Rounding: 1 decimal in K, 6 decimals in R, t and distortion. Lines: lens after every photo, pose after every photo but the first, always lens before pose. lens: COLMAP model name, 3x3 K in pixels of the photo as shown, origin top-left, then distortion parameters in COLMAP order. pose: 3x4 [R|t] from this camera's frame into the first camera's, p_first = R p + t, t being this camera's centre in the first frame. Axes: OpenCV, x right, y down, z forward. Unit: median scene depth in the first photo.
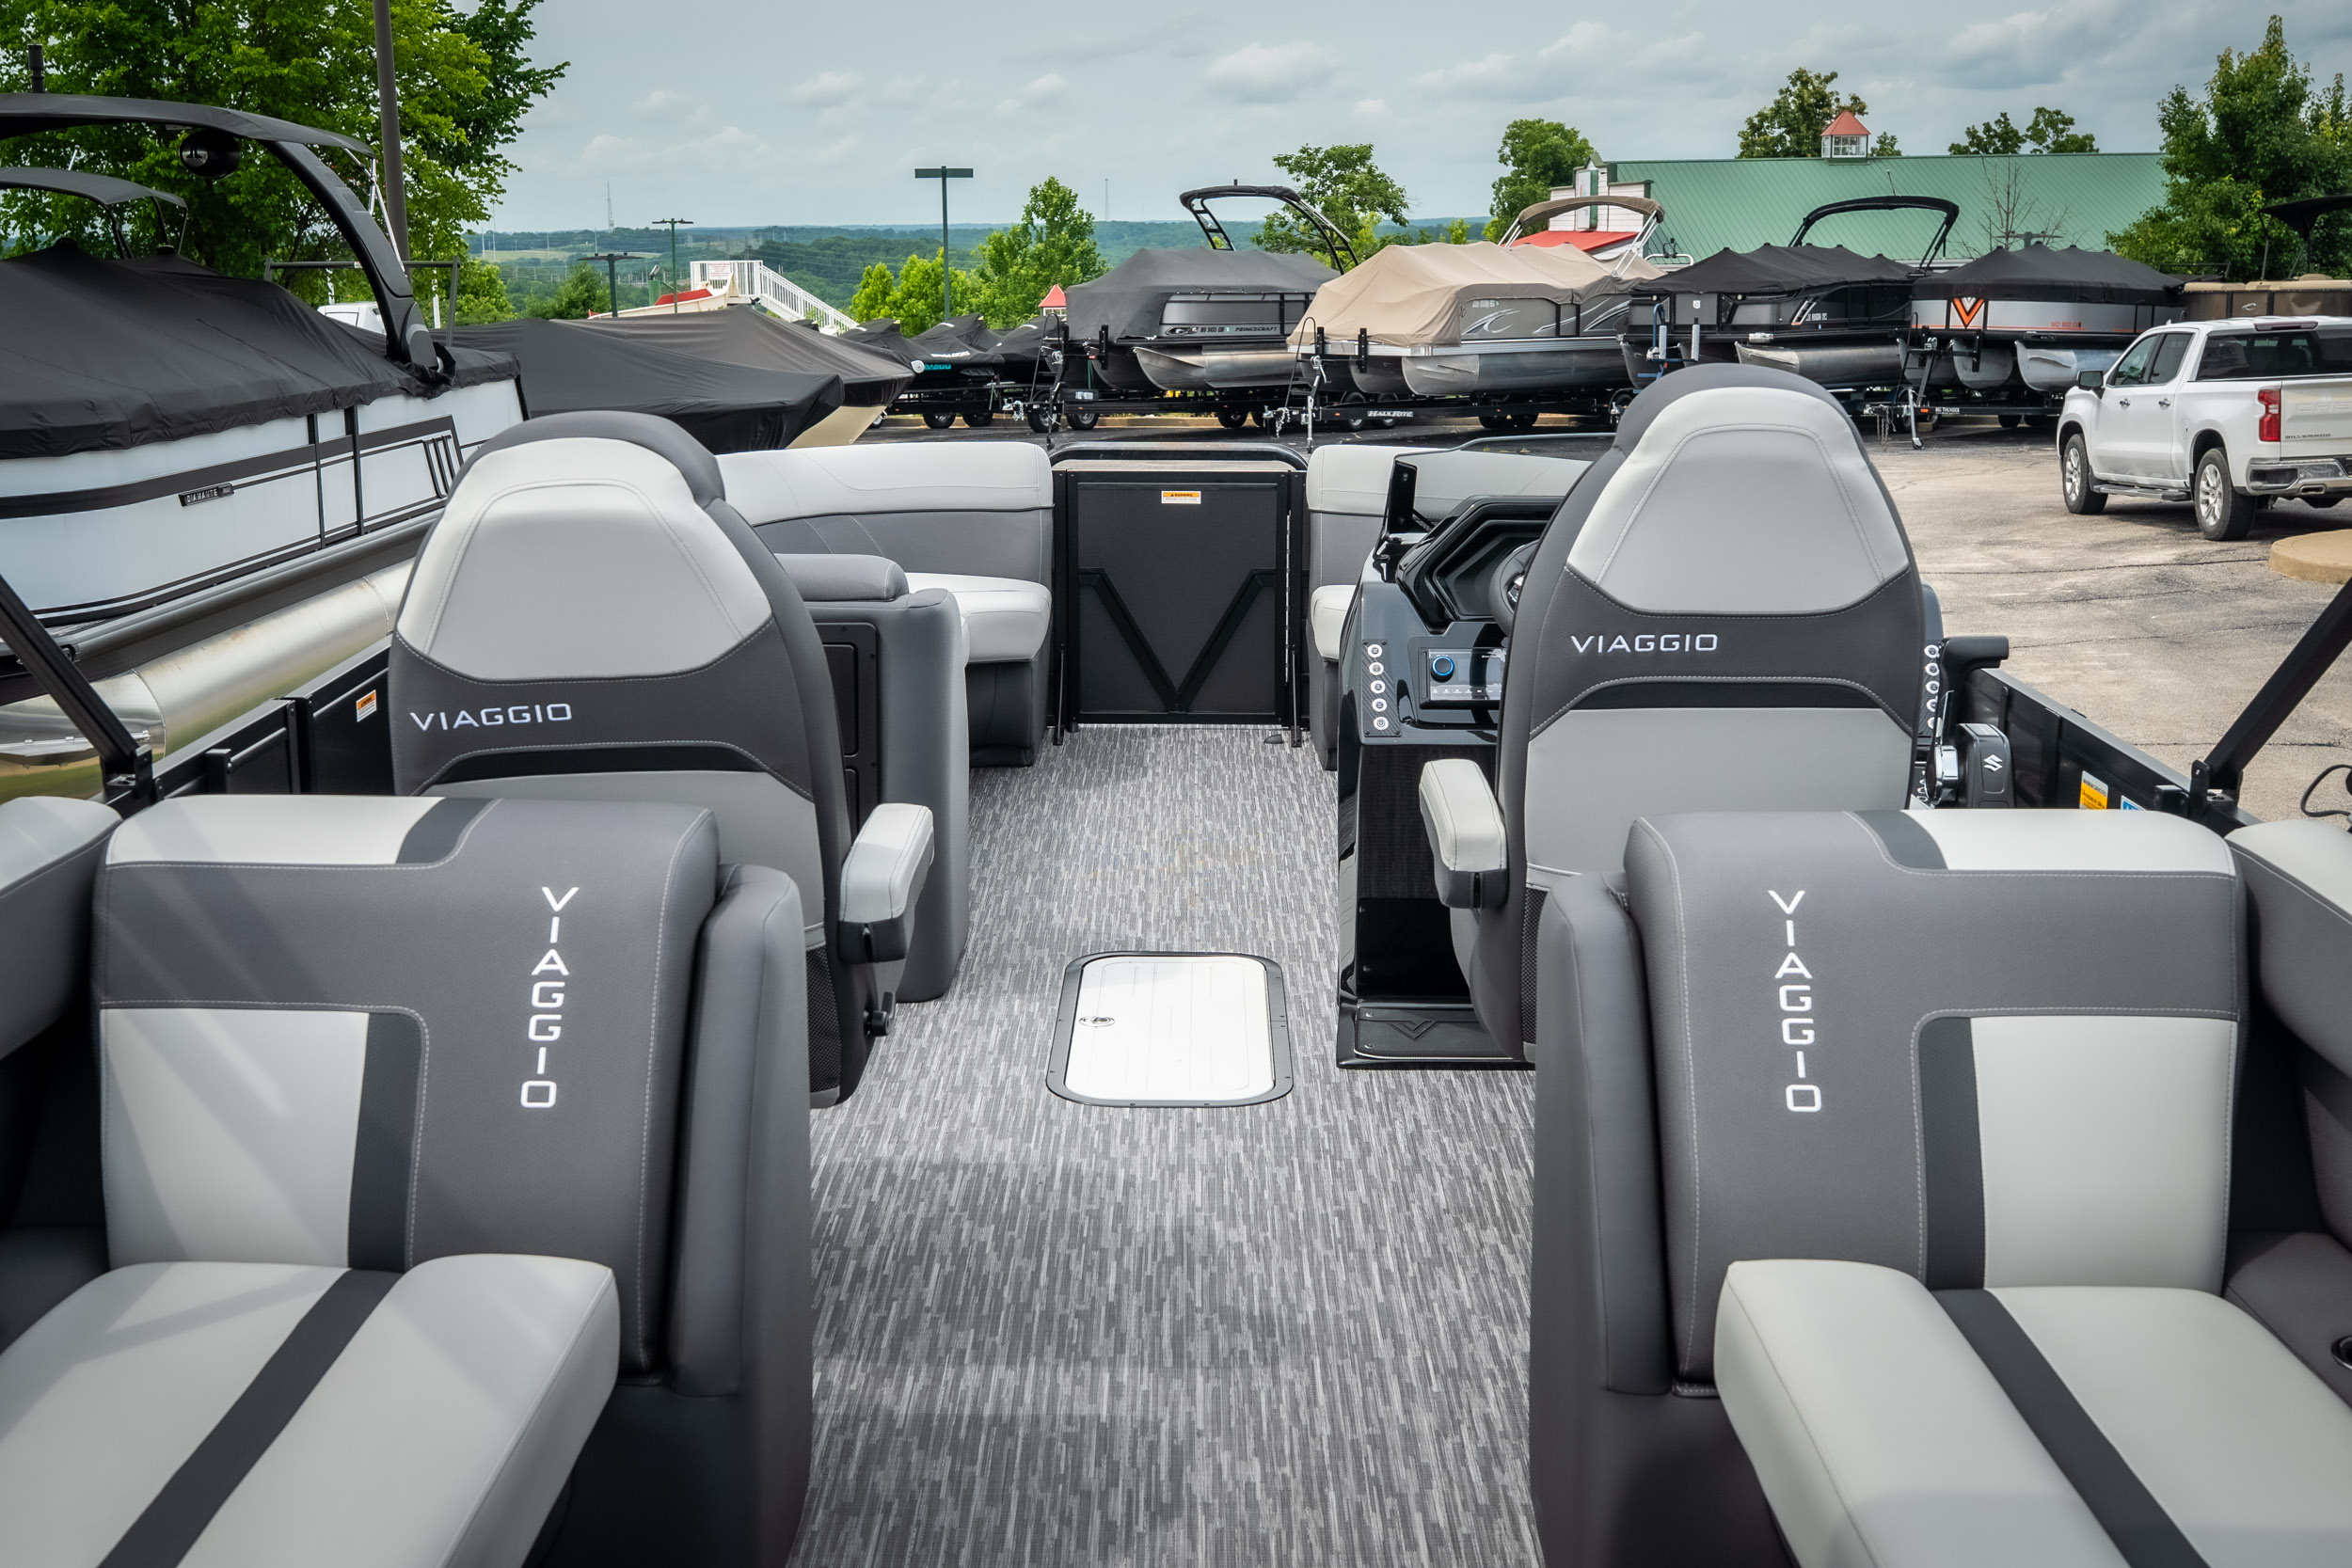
lens RADIAL K [[2757.0, 0, 1195.9], [0, 2757.0, 776.7], [0, 0, 1]] dist [-0.004197, 0.000000]
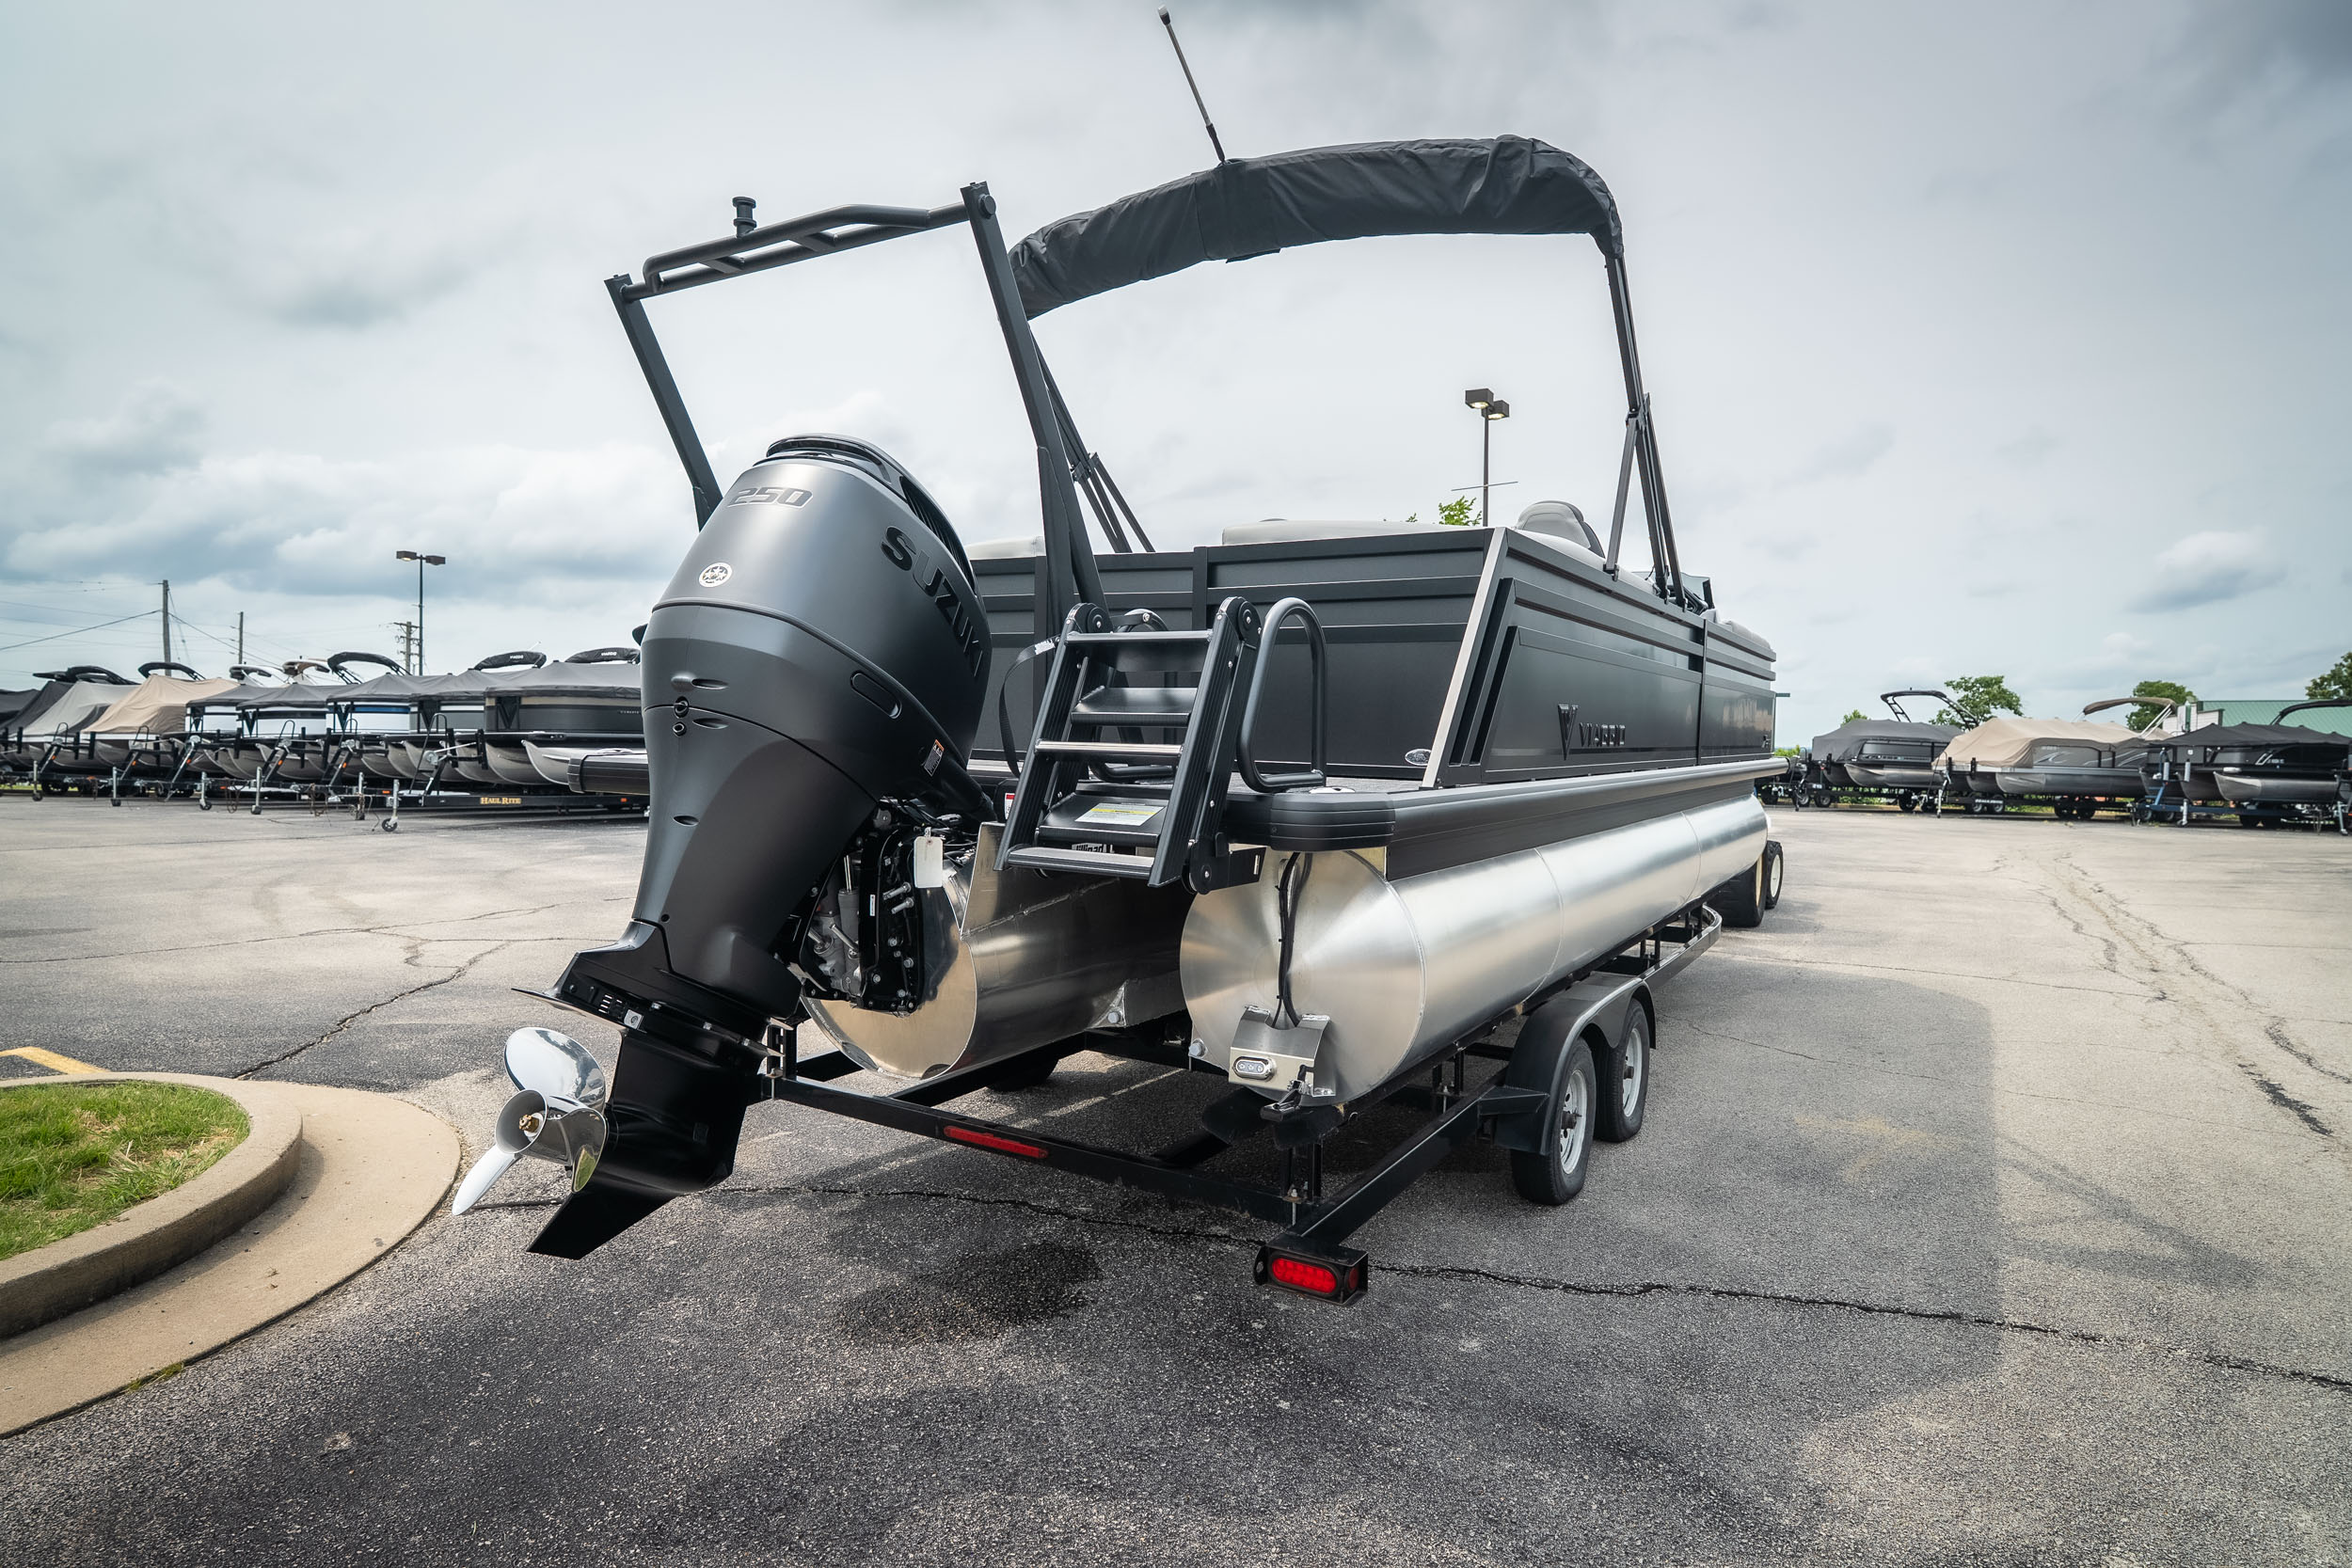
lens RADIAL K [[1285.7, 0, 1178.1], [0, 1285.7, 783.5], [0, 0, 1]] dist [-0.003916, 0.000152]
pose [[0.850143, 0.041873, -0.524884, 0.319085], [-0.127360, 0.983587, -0.127816, 0.242751], [0.510917, 0.175510, 0.841523, -0.326289]]
